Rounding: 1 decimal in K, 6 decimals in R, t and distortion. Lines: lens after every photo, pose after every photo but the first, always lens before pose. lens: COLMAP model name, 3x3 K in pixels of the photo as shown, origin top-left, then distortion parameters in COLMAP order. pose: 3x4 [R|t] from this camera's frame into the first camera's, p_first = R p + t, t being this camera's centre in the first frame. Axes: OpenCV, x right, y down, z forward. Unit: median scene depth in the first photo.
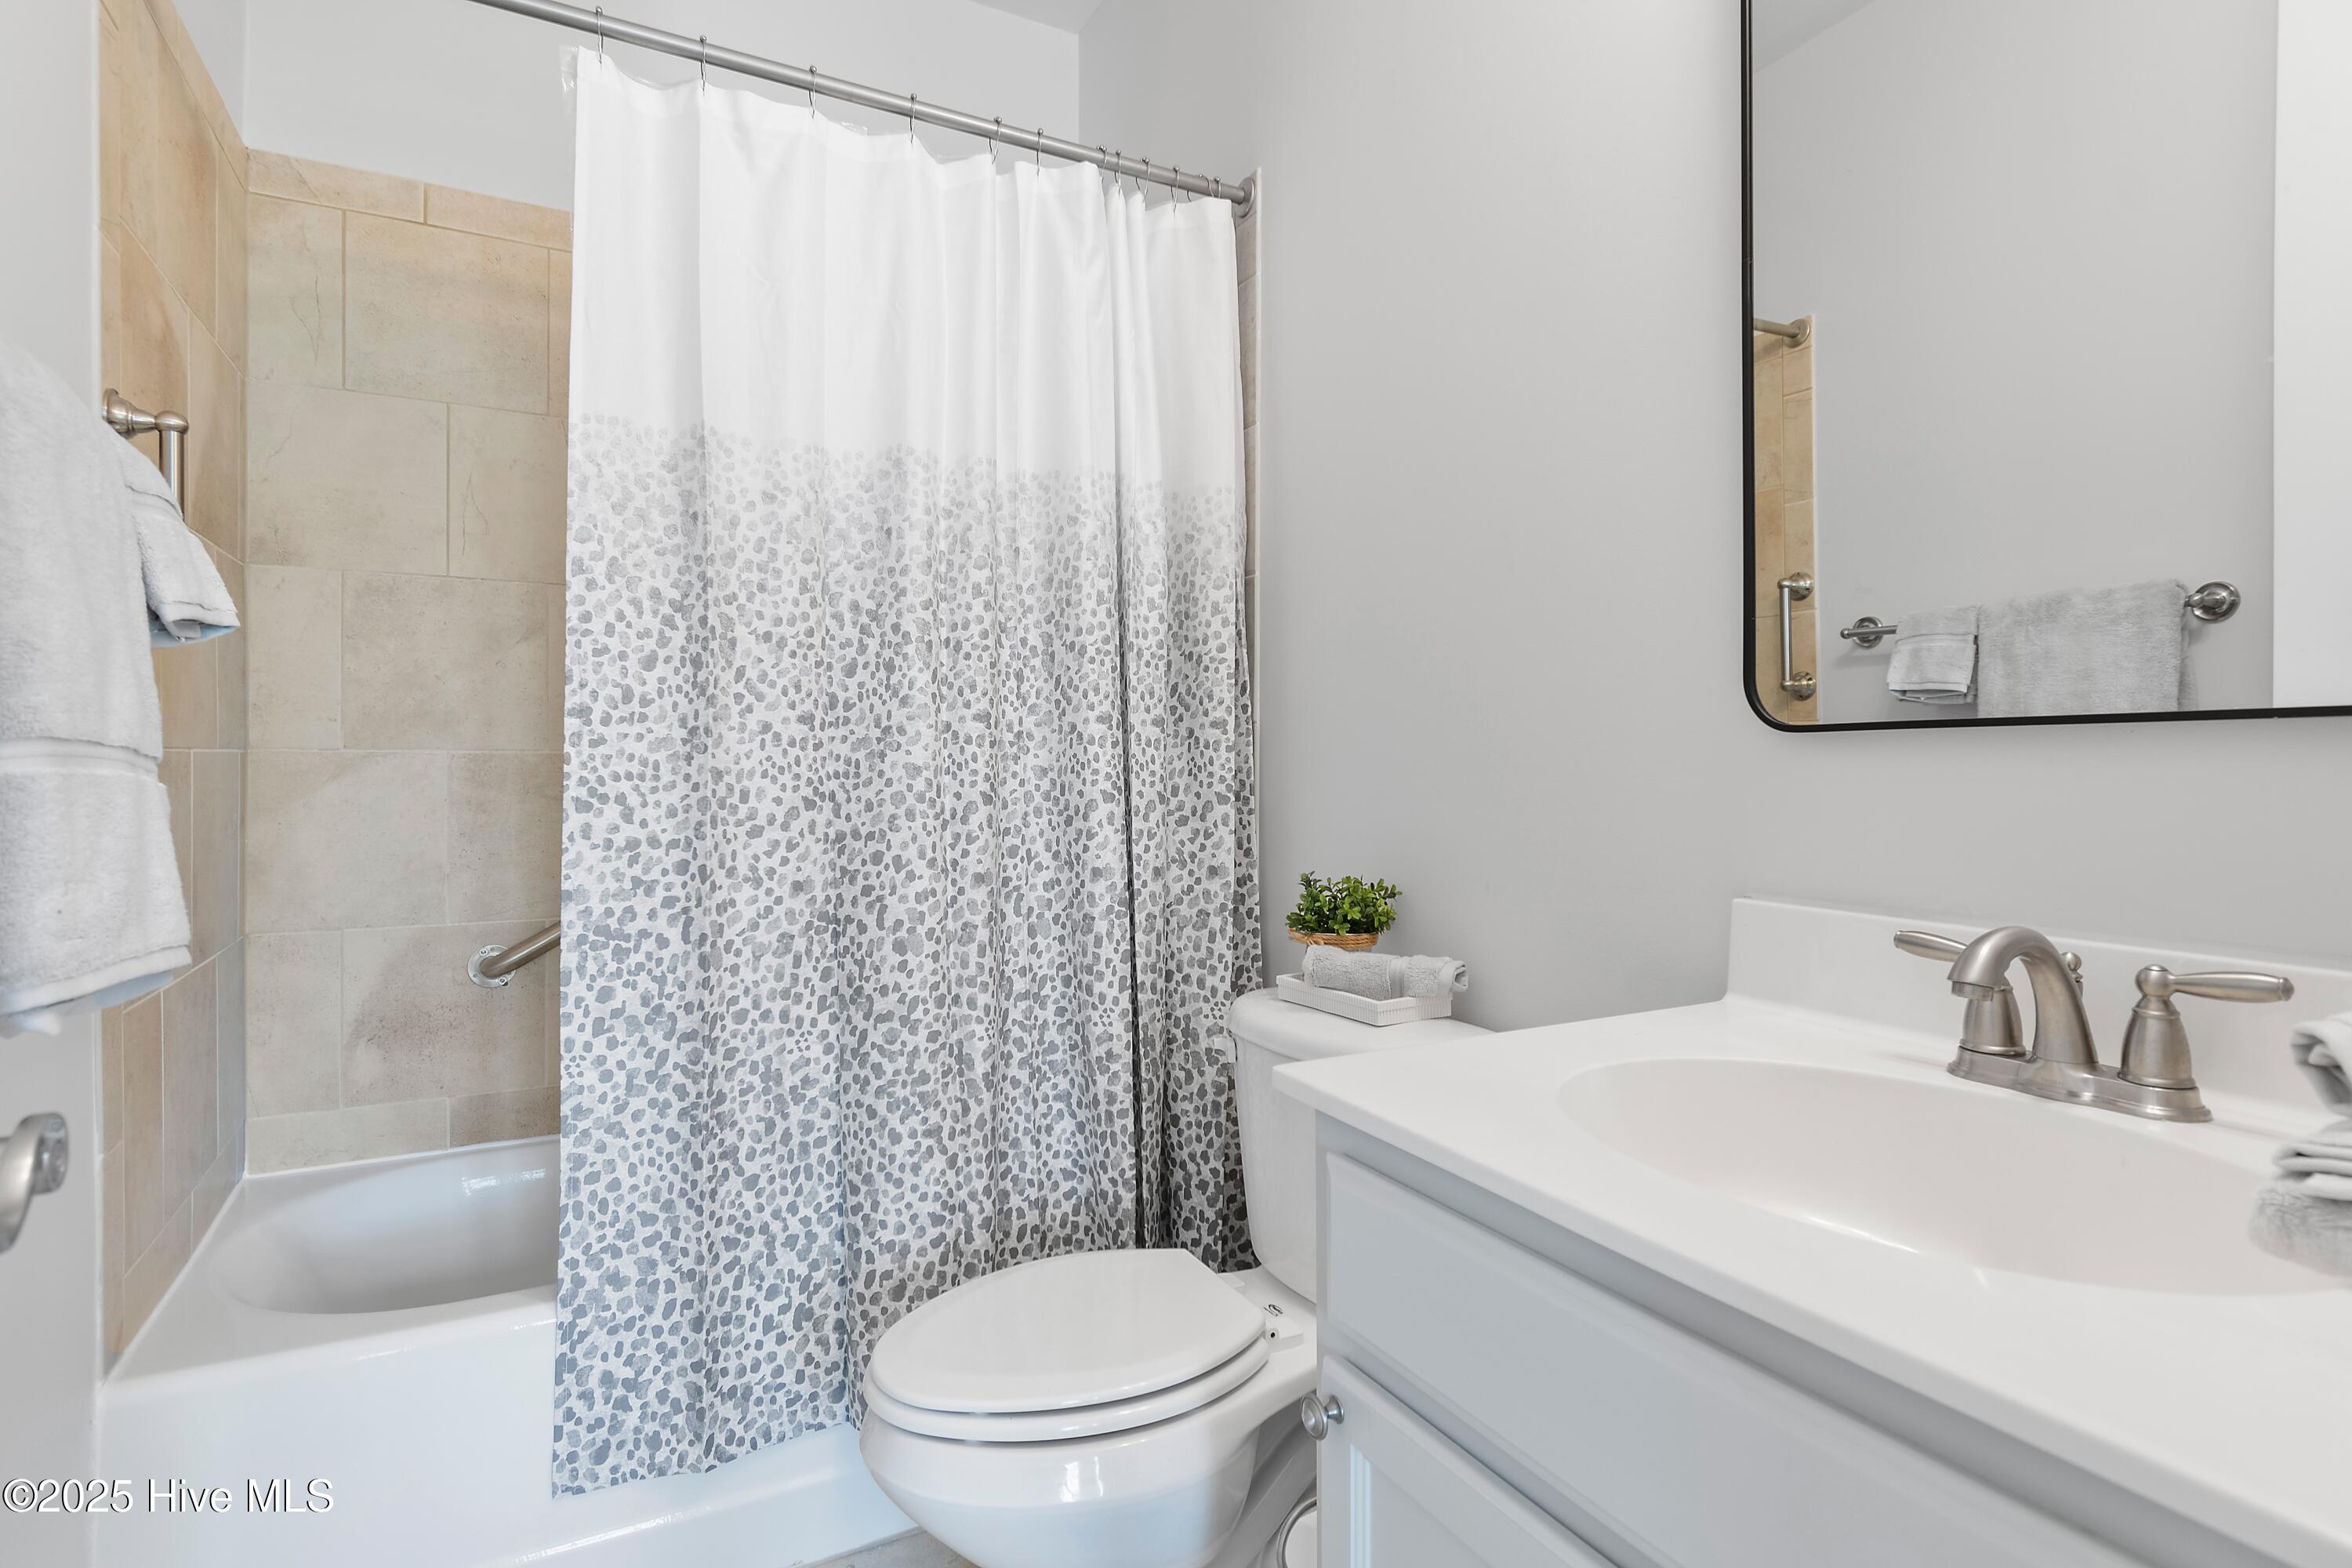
lens RADIAL K [[1133.1, 0, 1172.3], [0, 1133.1, 780.7], [0, 0, 1]] dist [0.005172, 0.000524]
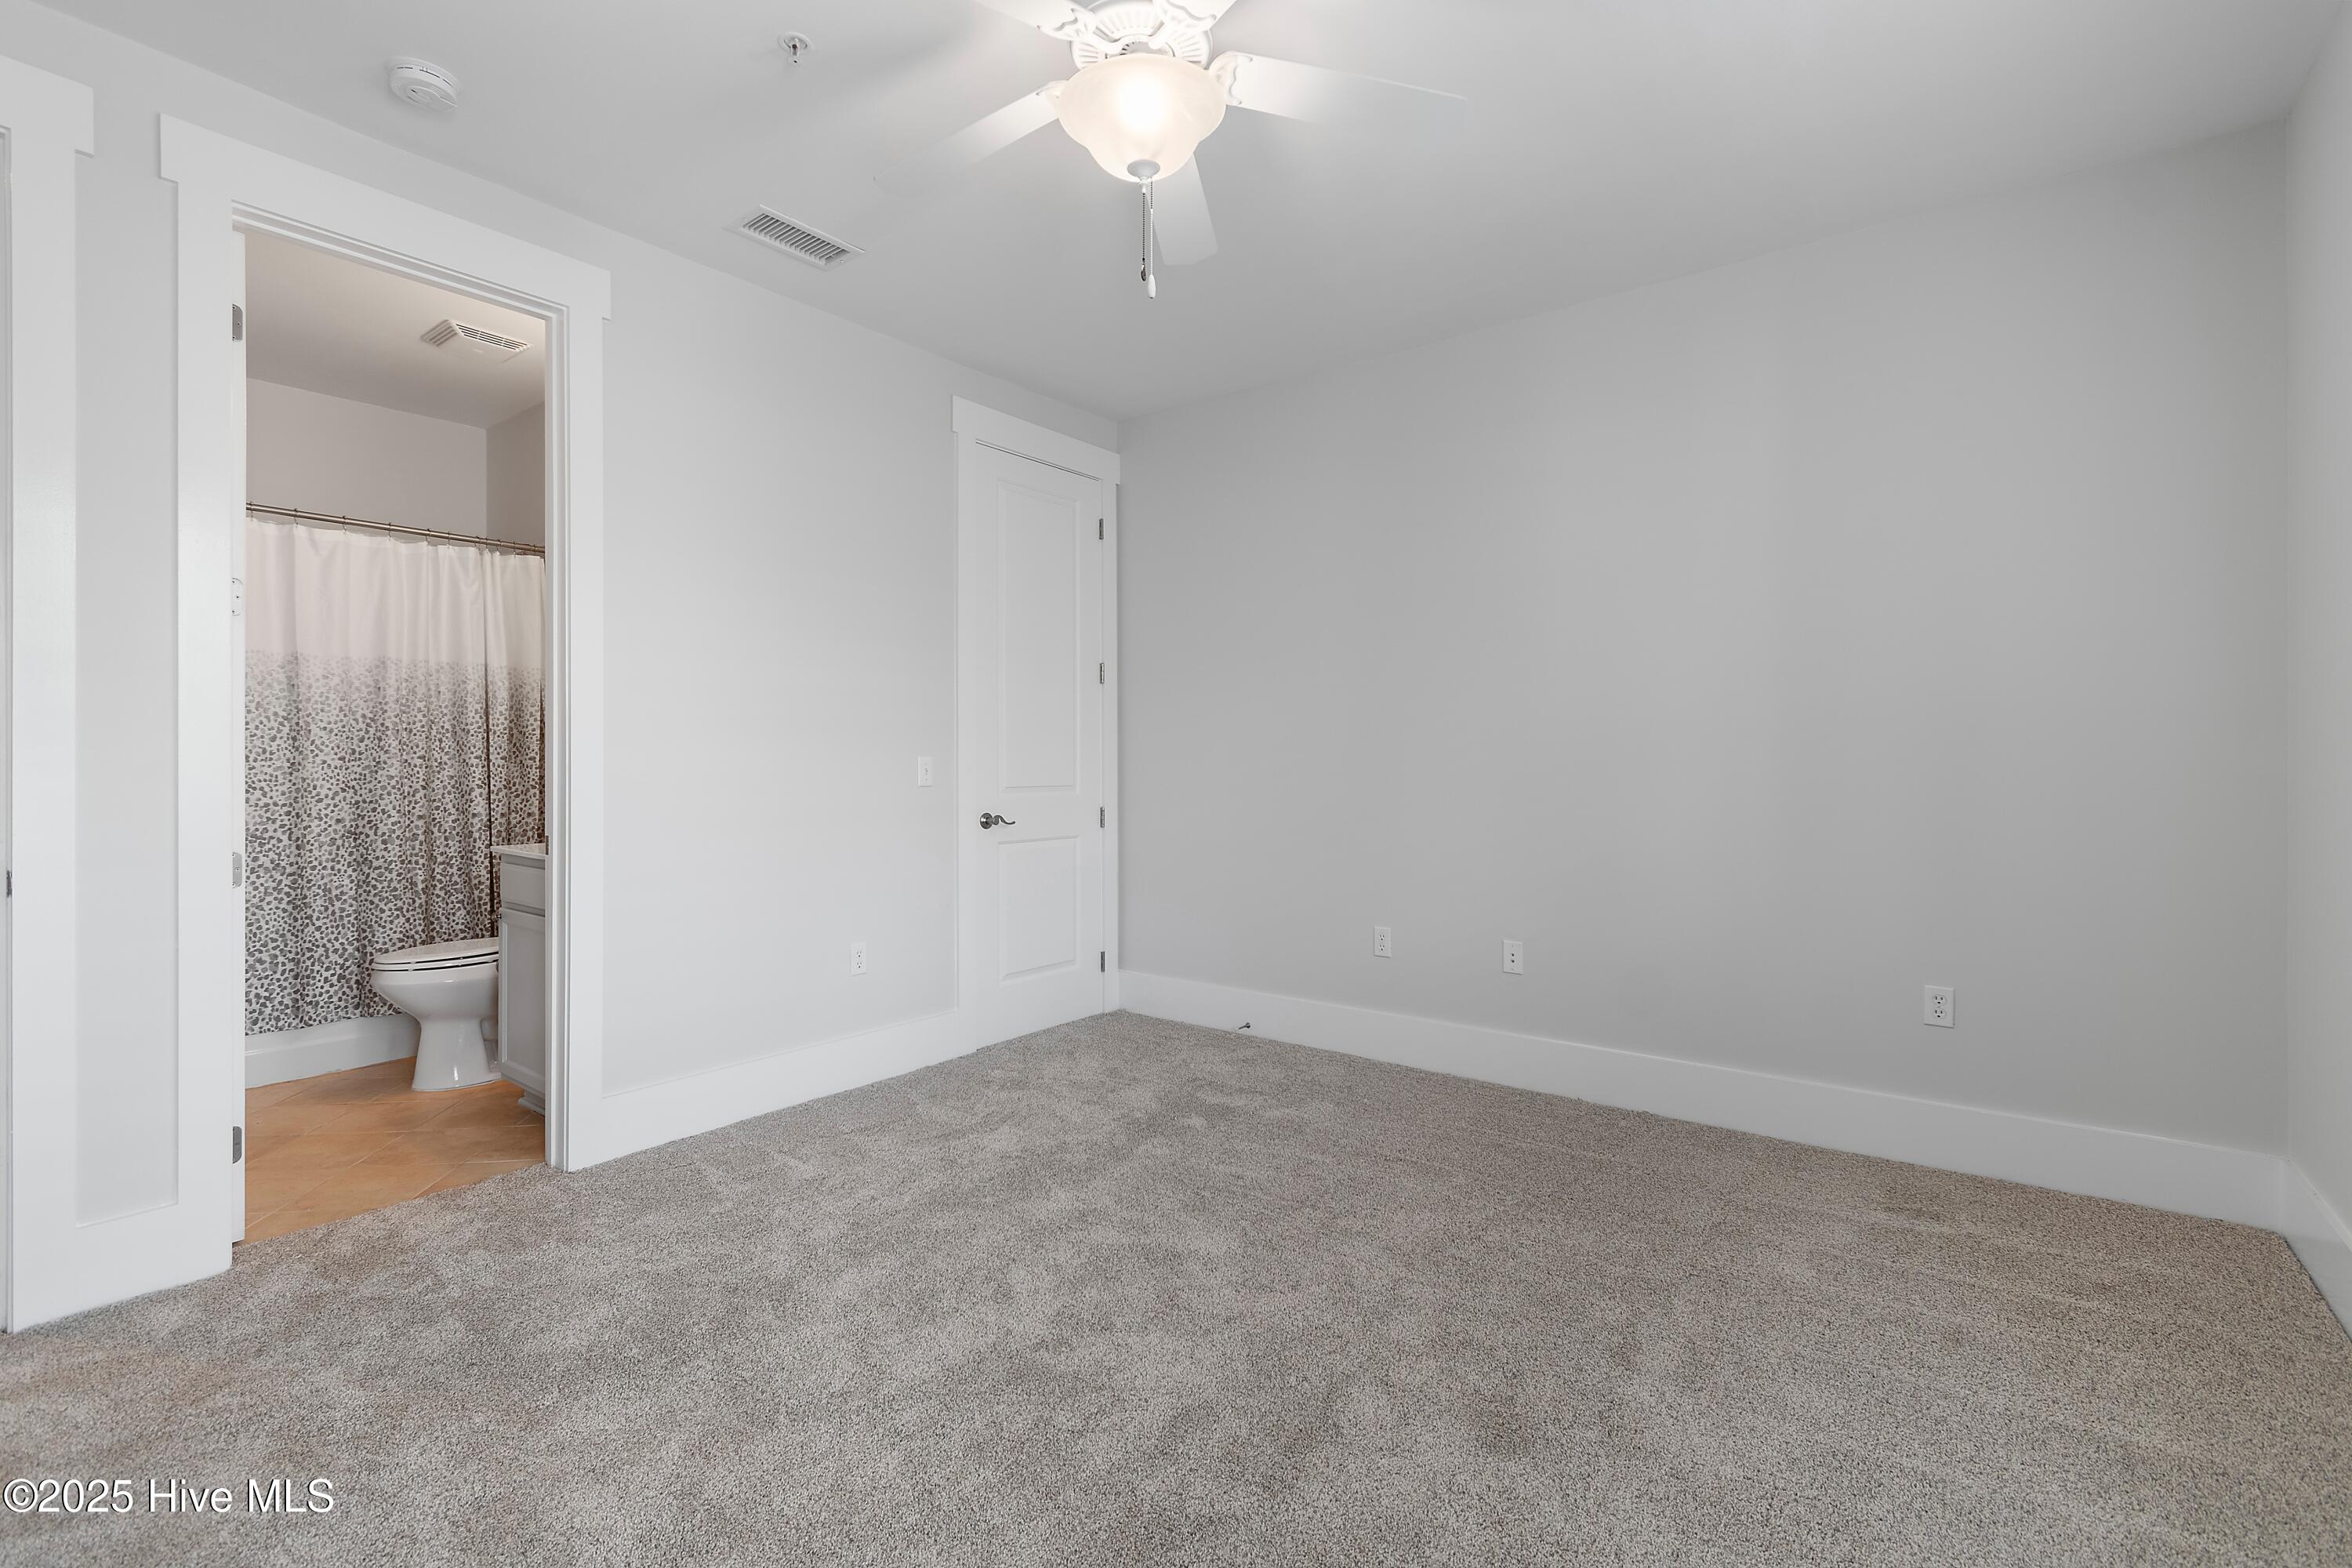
lens RADIAL K [[1043.1, 0, 1172.4], [0, 1043.1, 766.7], [0, 0, 1]] dist [0.003166, -0.001333]
pose [[0.915080, -0.002840, 0.403261, 0.483578], [0.006797, 0.999942, -0.008381, -0.001026], [-0.403214, 0.010410, 0.915046, -2.075457]]
